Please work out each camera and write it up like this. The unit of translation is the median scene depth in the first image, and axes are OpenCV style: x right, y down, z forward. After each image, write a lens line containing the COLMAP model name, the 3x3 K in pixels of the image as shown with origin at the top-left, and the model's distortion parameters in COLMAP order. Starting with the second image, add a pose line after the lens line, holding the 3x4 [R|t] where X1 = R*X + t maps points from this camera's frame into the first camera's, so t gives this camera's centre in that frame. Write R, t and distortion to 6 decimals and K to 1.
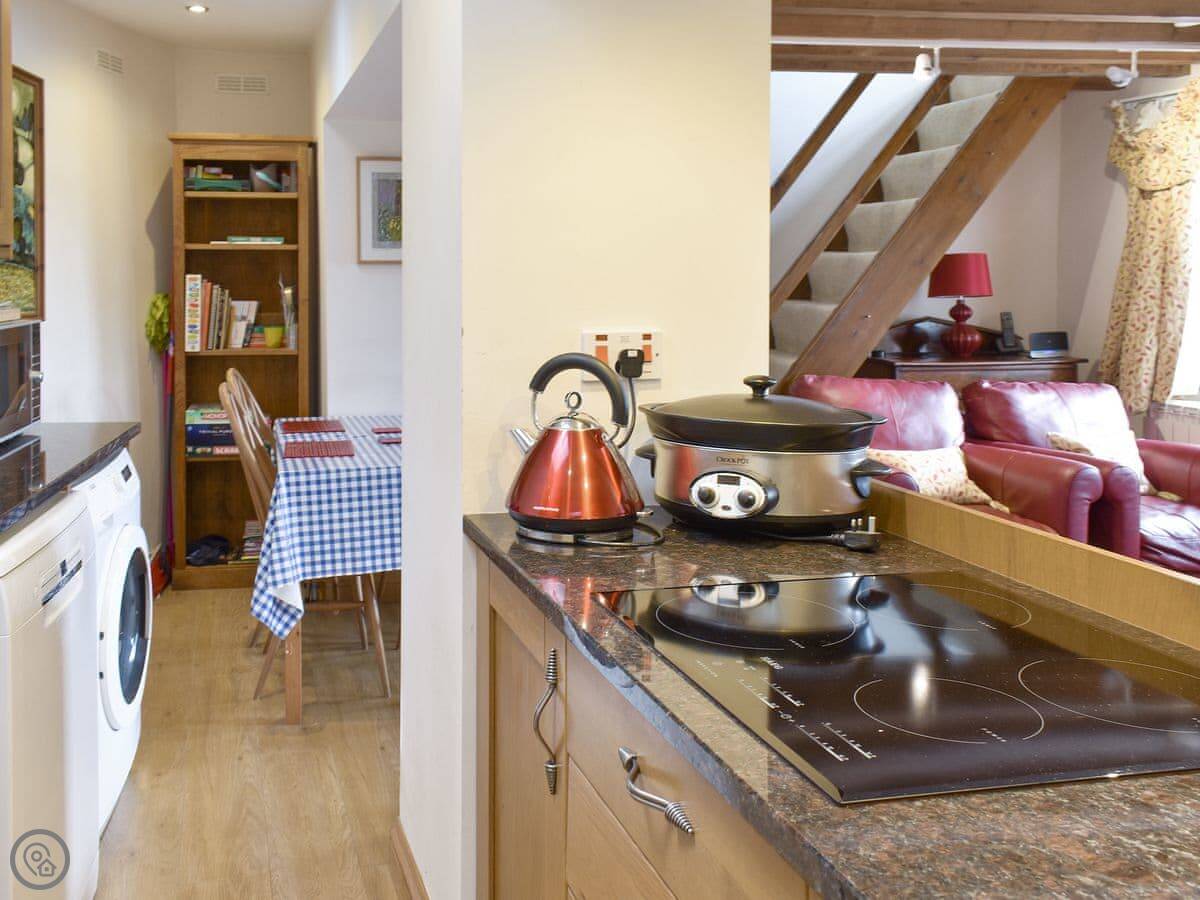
lens RADIAL K [[1114.5, 0, 519.9], [0, 1114.5, 449.1], [0, 0, 1]] dist [0.006419, 0.006478]
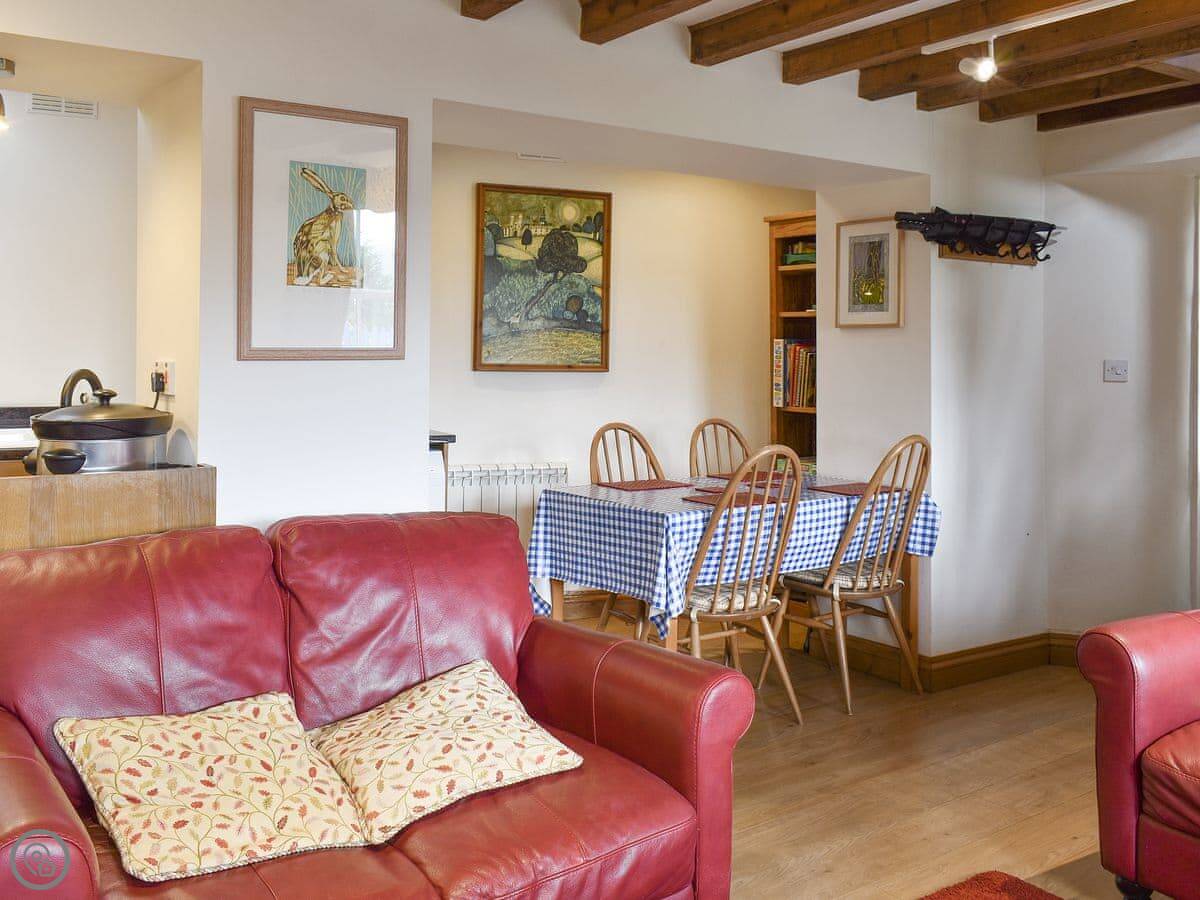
lens RADIAL K [[1114.5, 0, 519.9], [0, 1114.5, 449.1], [0, 0, 1]] dist [0.006419, 0.006478]
pose [[0.407006, 0.085478, -0.909417, 0.686249], [-0.151632, 0.988120, 0.025013, -0.037829], [0.900752, 0.127716, 0.415133, 0.336335]]
